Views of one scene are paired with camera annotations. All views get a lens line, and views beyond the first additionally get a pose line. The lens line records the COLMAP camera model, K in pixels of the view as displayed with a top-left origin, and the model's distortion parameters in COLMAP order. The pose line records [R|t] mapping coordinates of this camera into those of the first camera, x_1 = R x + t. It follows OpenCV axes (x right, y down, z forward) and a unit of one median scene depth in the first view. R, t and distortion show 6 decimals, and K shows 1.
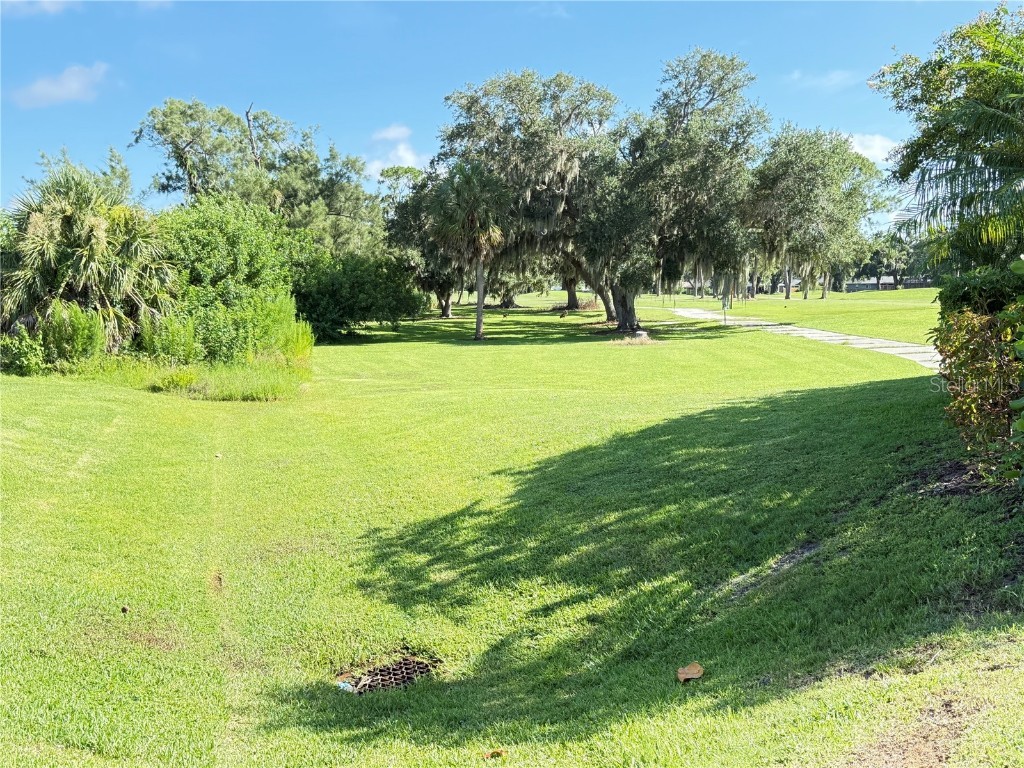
lens RADIAL K [[1046.5, 0, 512.0], [0, 1046.5, 384.0], [0, 0, 1]] dist [0.166339, -0.366599]
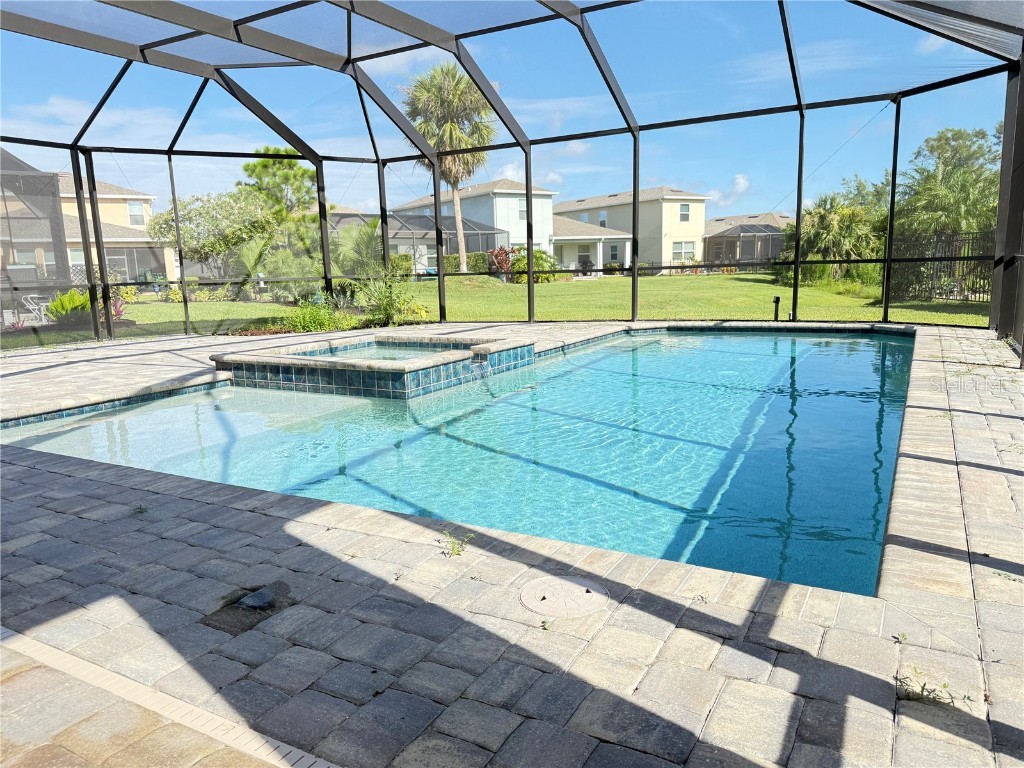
lens RADIAL K [[716.1, 0, 512.0], [0, 716.1, 384.0], [0, 0, 1]] dist [0.098977, -0.163517]
pose [[0.587315, 0.116052, -0.800995, 0.258134], [-0.041577, 0.992686, 0.113340, 0.025778], [0.808290, -0.033263, 0.587845, -0.233417]]
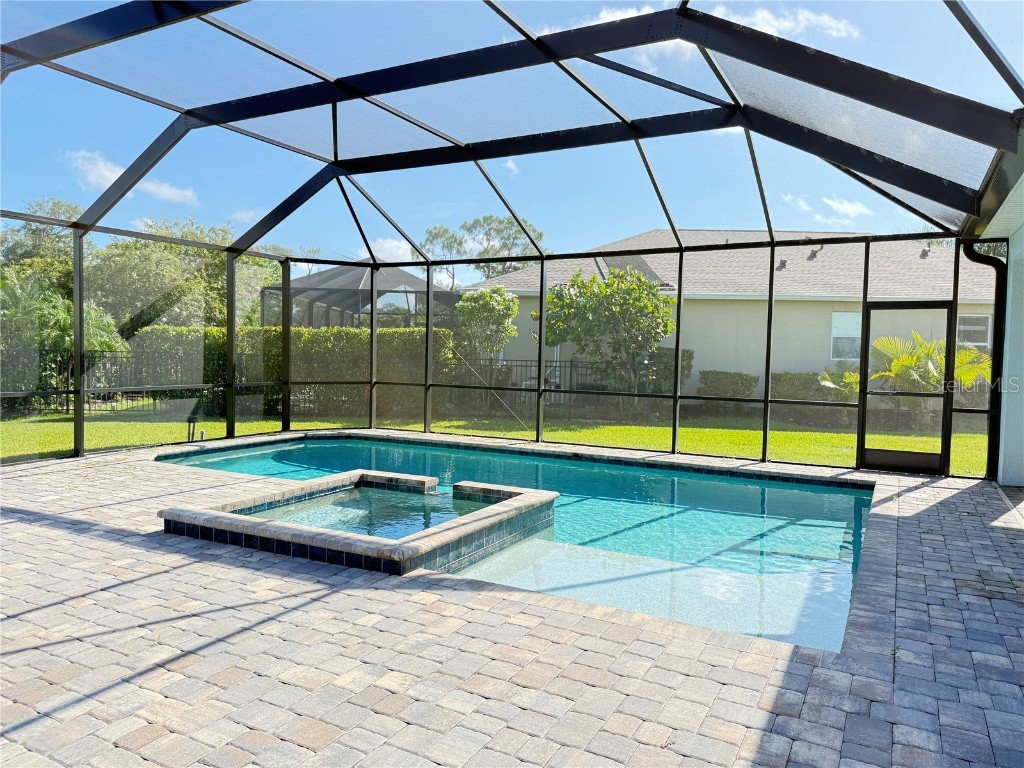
lens RADIAL K [[713.7, 0, 512.0], [0, 713.7, 384.0], [0, 0, 1]] dist [0.094927, -0.113881]
pose [[0.789708, -0.006866, 0.613445, 0.050913], [0.030266, 0.999156, -0.027780, 0.019751], [-0.612736, 0.040504, 0.789249, -0.282179]]
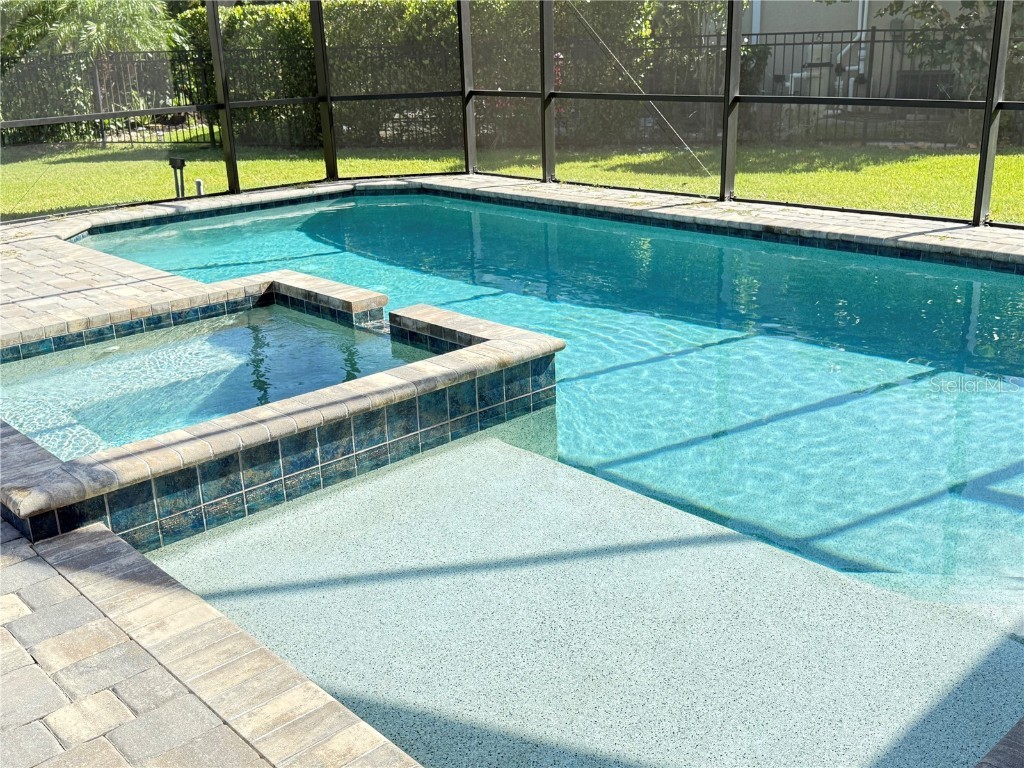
lens RADIAL K [[1046.5, 0, 512.0], [0, 1046.5, 384.0], [0, 0, 1]] dist [0.166339, -0.366599]
pose [[0.946953, -0.129144, 0.294281, 0.110234], [0.058176, 0.969461, 0.238244, 0.017254], [-0.316062, -0.208486, 0.925548, -0.268341]]
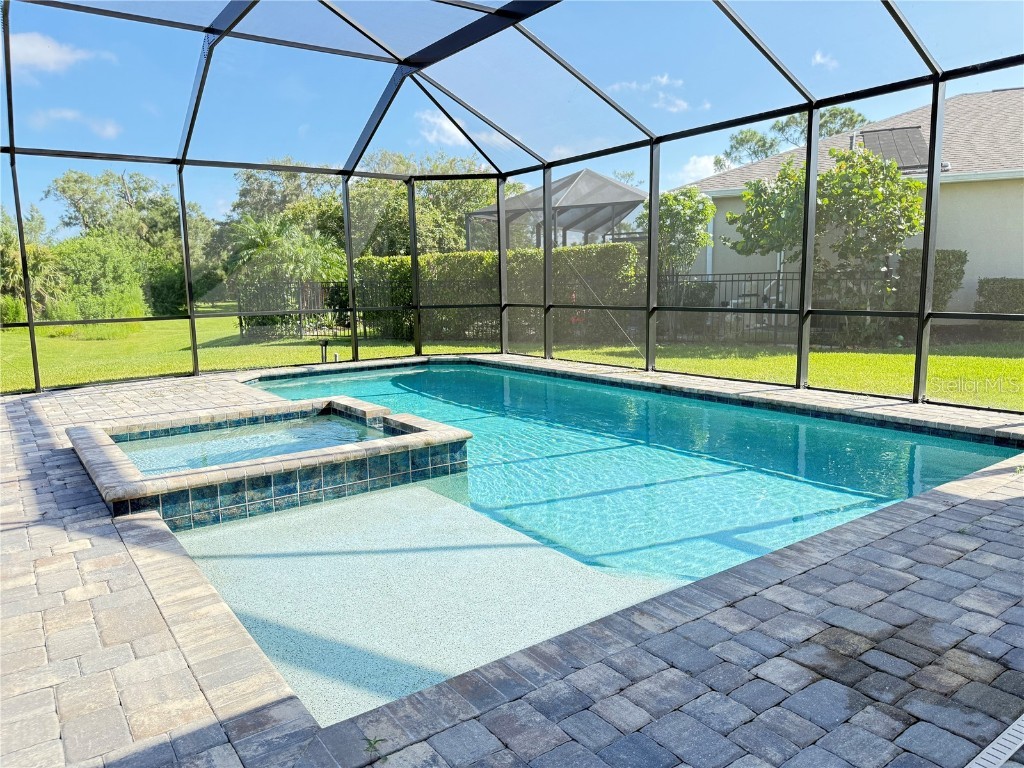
lens RADIAL K [[716.1, 0, 512.0], [0, 716.1, 384.0], [0, 0, 1]] dist [0.098977, -0.163517]
pose [[0.978922, -0.045744, 0.199045, 0.129518], [0.034788, 0.997699, 0.058199, 0.023598], [-0.201249, -0.050048, 0.978261, -0.287286]]
